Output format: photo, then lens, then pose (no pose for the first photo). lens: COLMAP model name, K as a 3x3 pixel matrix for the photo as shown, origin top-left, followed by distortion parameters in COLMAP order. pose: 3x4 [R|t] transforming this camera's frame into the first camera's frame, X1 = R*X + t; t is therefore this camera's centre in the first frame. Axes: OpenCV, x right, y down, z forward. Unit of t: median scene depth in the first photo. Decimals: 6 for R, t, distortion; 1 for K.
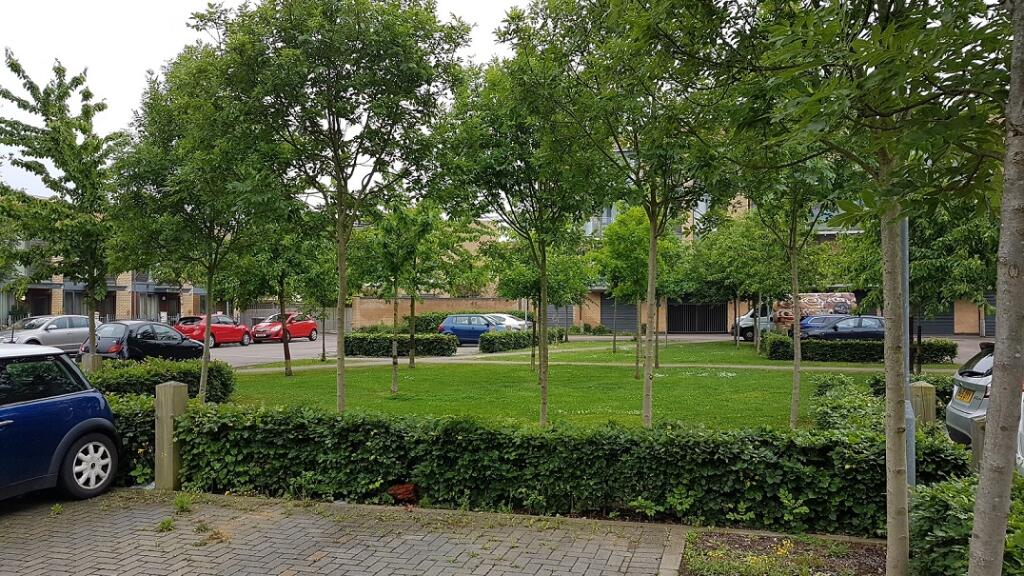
lens RADIAL K [[815.7, 0, 514.2], [0, 815.7, 292.7], [0, 0, 1]] dist [-0.008804, -0.010838]
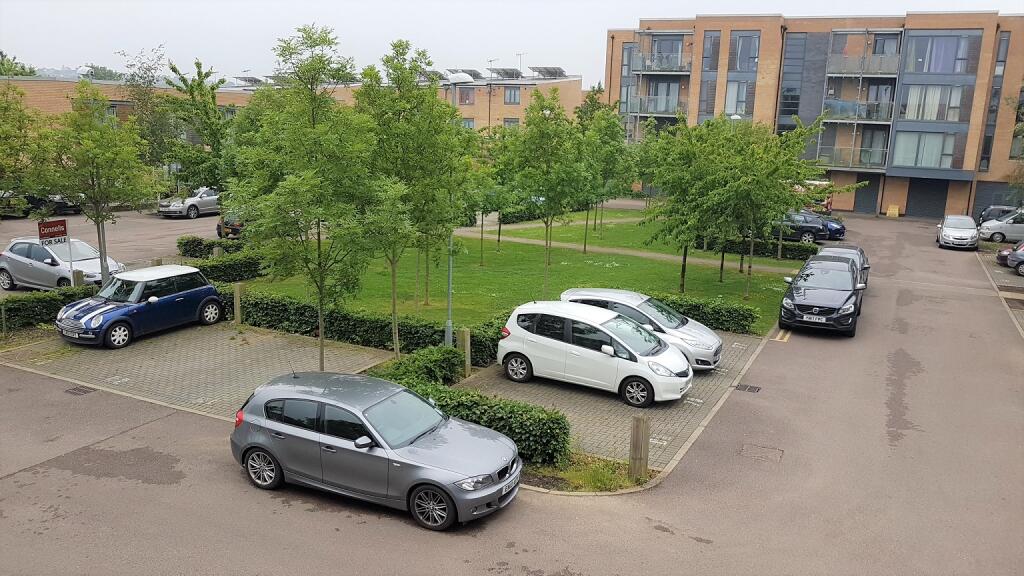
lens RADIAL K [[815.7, 0, 514.2], [0, 815.7, 292.7], [0, 0, 1]] dist [-0.008804, -0.010838]
pose [[0.984766, 0.077153, -0.155829, 0.872238], [-0.041028, 0.973967, 0.222946, -0.488806], [0.168973, -0.213157, 0.962295, -1.393793]]
